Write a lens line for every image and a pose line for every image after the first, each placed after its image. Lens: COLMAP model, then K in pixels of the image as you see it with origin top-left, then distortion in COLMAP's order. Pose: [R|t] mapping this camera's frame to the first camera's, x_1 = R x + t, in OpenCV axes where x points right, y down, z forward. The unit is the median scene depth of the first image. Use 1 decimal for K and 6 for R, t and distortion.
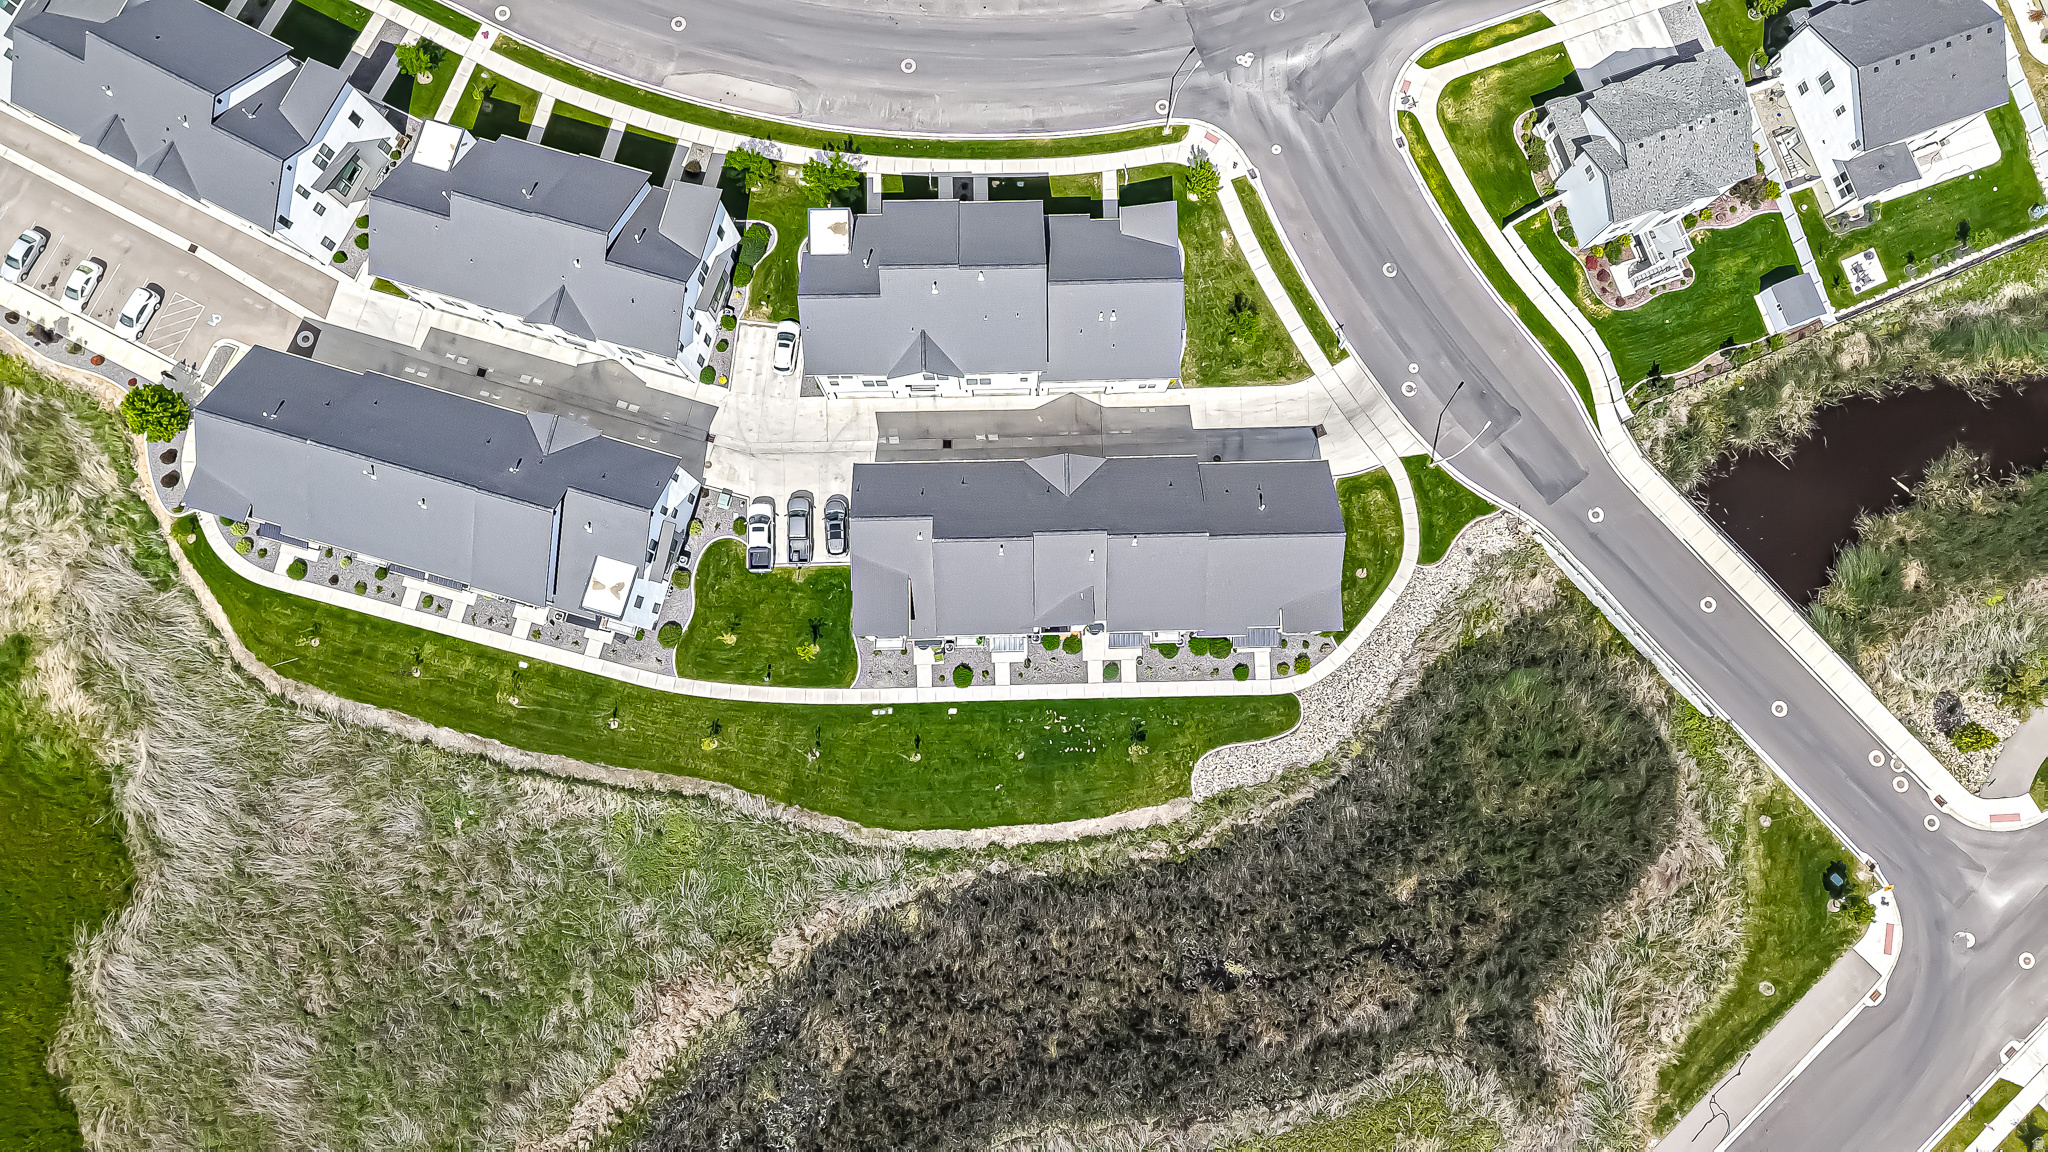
lens RADIAL K [[1370.4, 0, 1022.2], [0, 1370.4, 577.8], [0, 0, 1]] dist [0.035971, -0.041718]
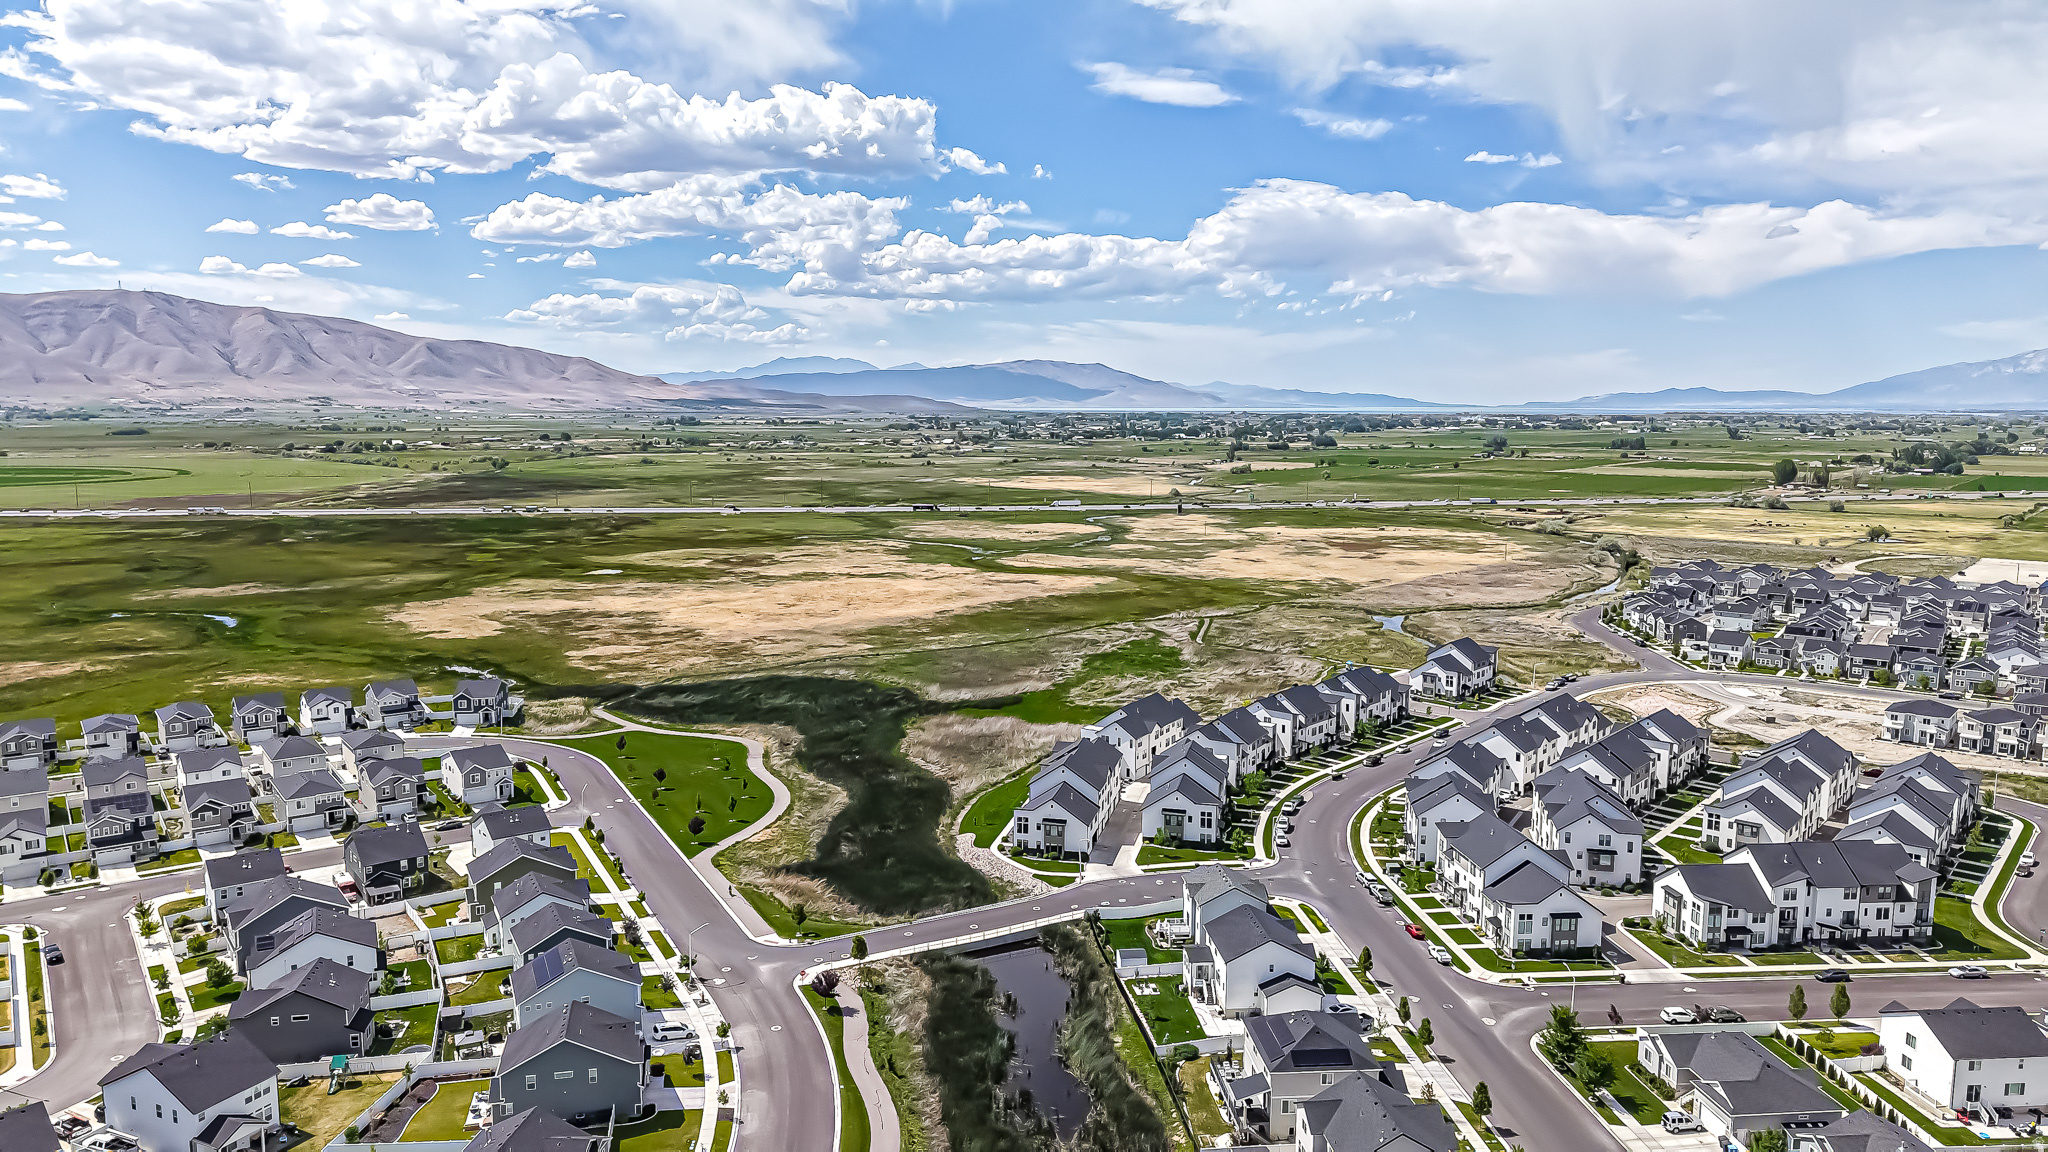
lens RADIAL K [[1370.4, 0, 1015.5], [0, 1370.4, 551.6], [0, 0, 1]] dist [0.035971, -0.041718]
pose [[-0.257315, 0.096617, -0.961485, 2.199725], [-0.960008, 0.088044, 0.265767, -0.564196], [0.110330, 0.991420, 0.070098, 0.393281]]
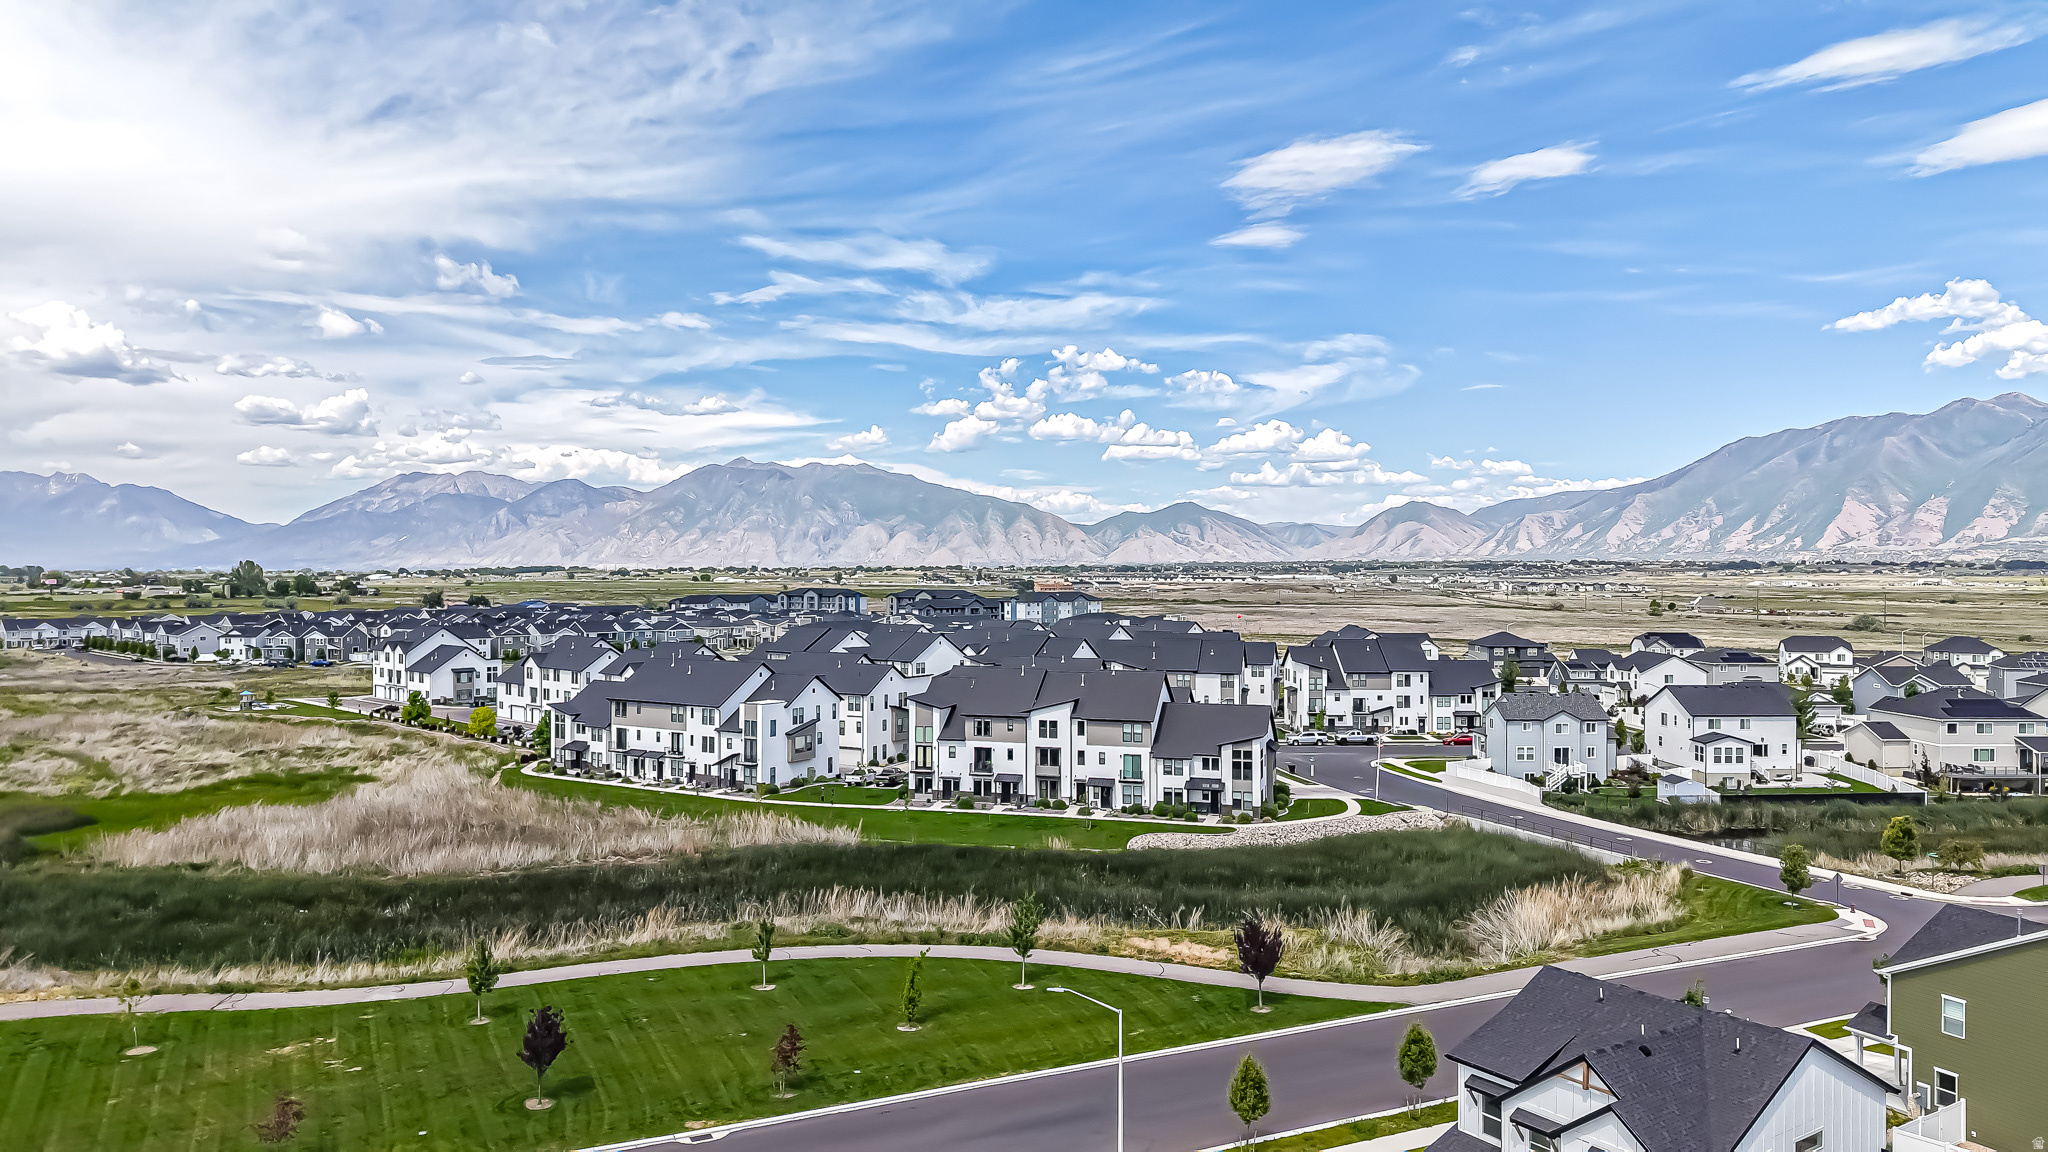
lens RADIAL K [[1370.4, 0, 1026.2], [0, 1370.4, 595.3], [0, 0, 1]] dist [0.035971, -0.041718]
pose [[0.952644, -0.002763, -0.304077, 0.381973], [-0.300803, 0.138053, -0.943641, 1.190514], [0.044586, 0.990421, 0.130684, 0.648322]]
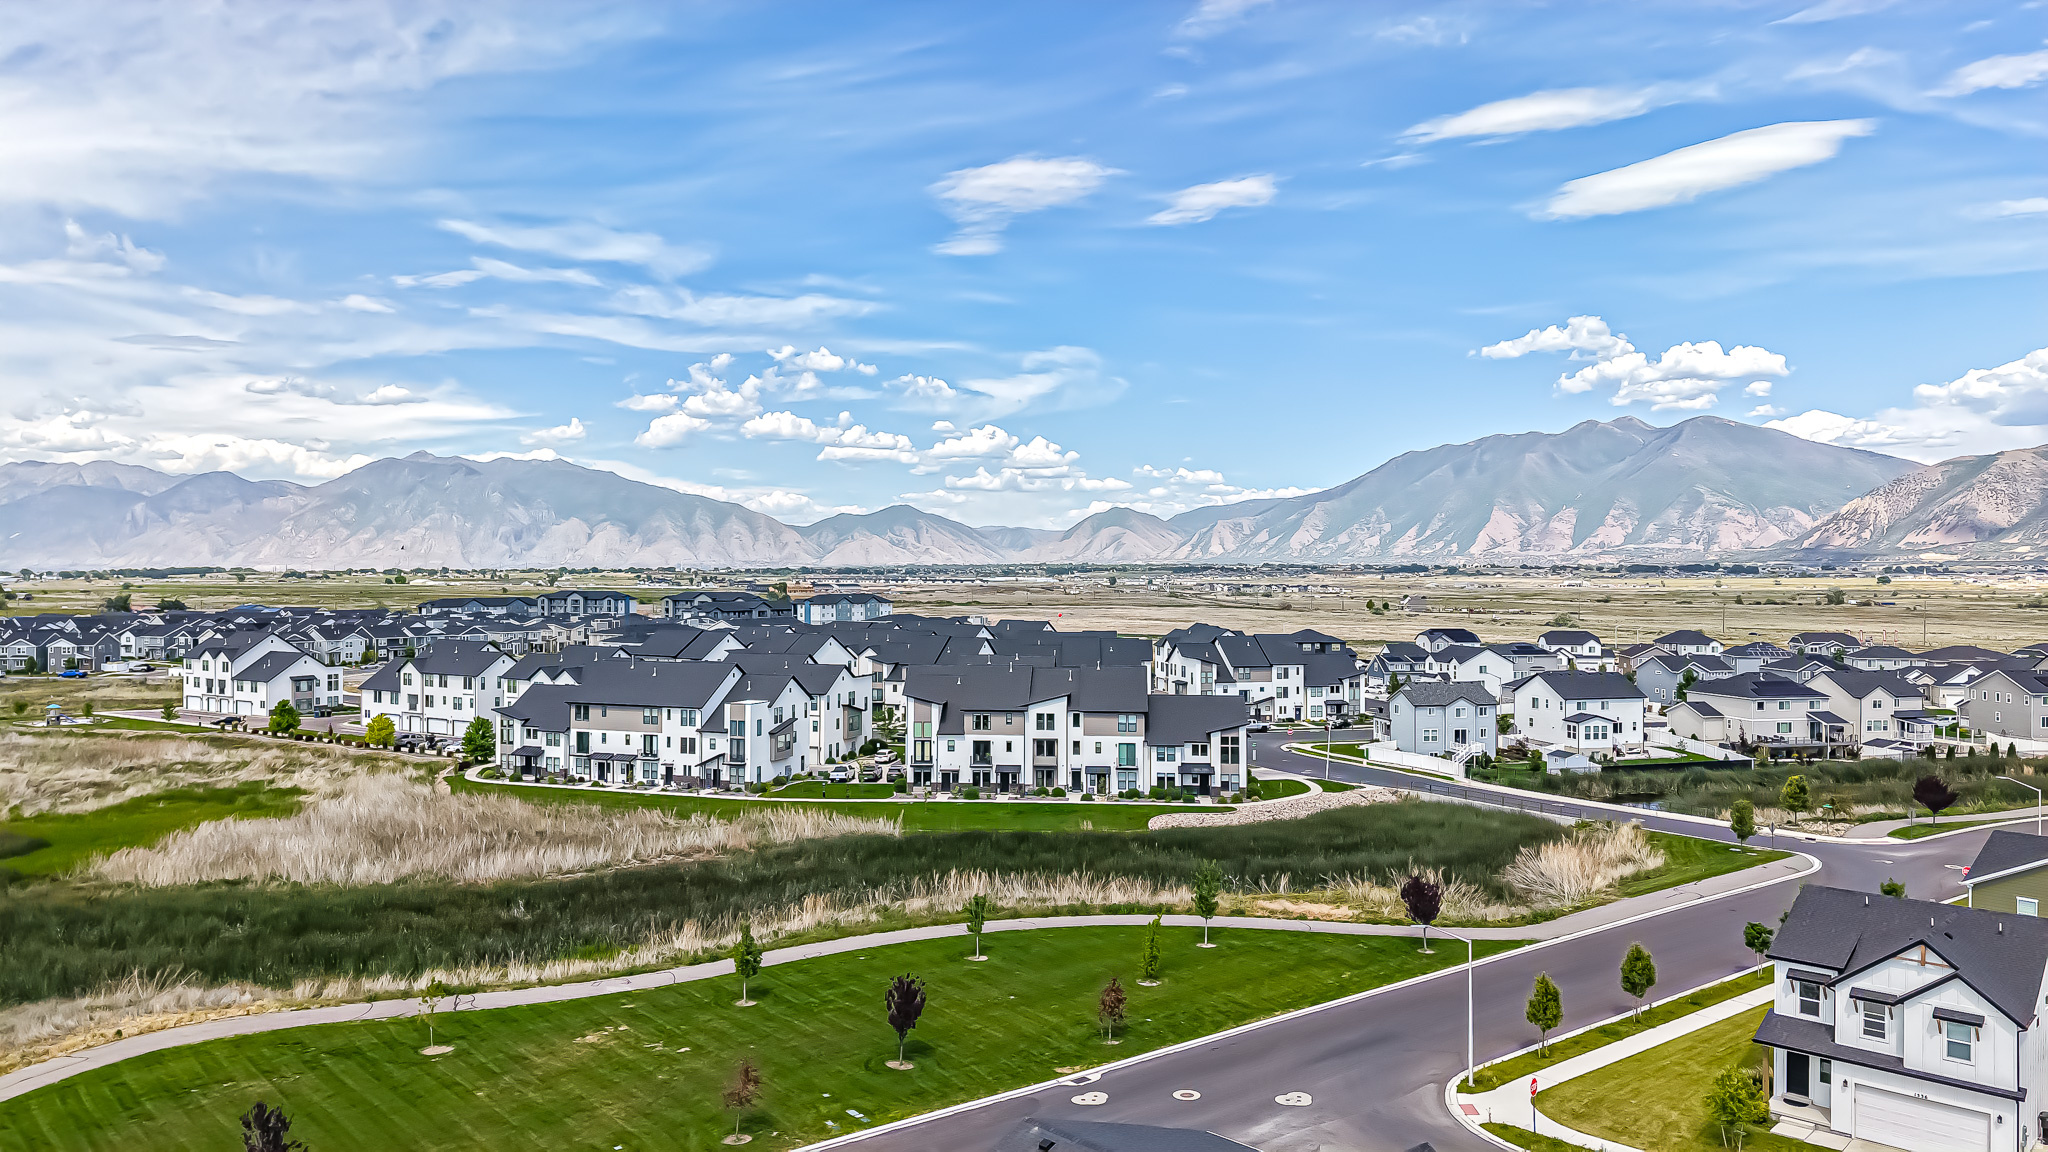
lens RADIAL K [[1370.4, 0, 1022.6], [0, 1370.4, 545.3], [0, 0, 1]] dist [0.035971, -0.041718]
pose [[0.994869, -0.009260, -0.100751, 0.136561], [-0.099308, 0.101055, -0.989912, 1.320961], [0.019348, 0.994838, 0.099617, 0.631049]]
